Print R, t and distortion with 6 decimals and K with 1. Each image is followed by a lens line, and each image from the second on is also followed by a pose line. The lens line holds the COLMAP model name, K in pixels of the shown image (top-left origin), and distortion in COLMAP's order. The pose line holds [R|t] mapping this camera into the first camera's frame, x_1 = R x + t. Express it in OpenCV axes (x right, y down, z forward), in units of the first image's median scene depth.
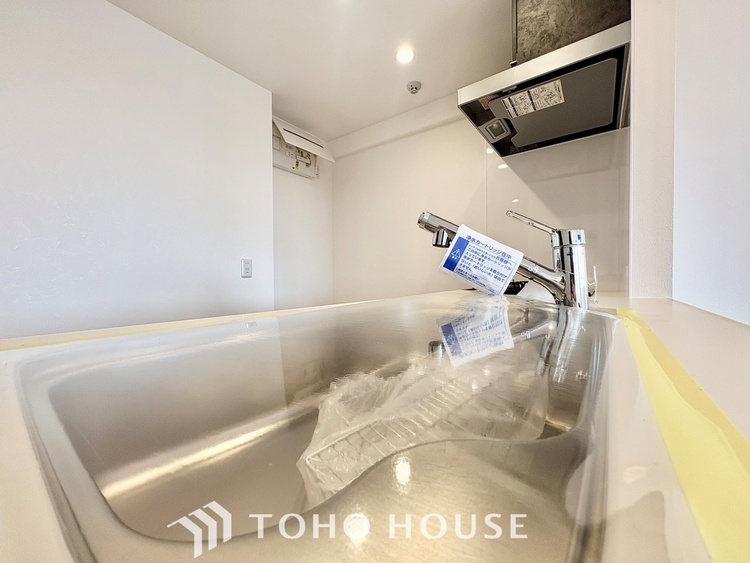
lens RADIAL K [[299.4, 0, 375.0], [0, 299.4, 281.5], [0, 0, 1]] dist [-0.001321, 0.000259]
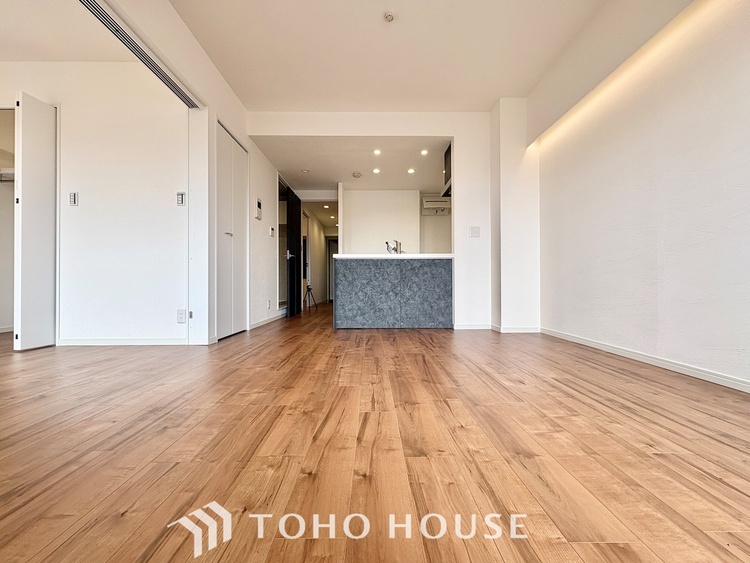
lens RADIAL K [[299.4, 0, 375.0], [0, 299.4, 281.5], [0, 0, 1]] dist [-0.001321, 0.000259]
pose [[0.608154, -0.000833, -0.793819, 2.135757], [-0.015435, 0.999798, -0.012874, 0.293051], [0.793669, 0.020083, 0.608018, -1.258794]]
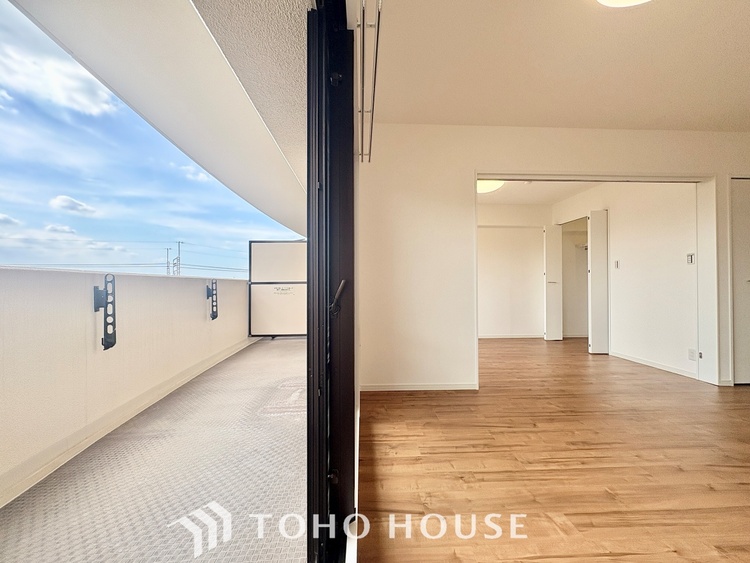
lens RADIAL K [[299.4, 0, 375.0], [0, 299.4, 281.5], [0, 0, 1]] dist [-0.001321, 0.000259]
pose [[-0.774481, 0.001773, -0.632594, 3.171544], [-0.003237, 0.999972, 0.006765, -0.039355], [0.632588, 0.007287, -0.774454, -0.873050]]
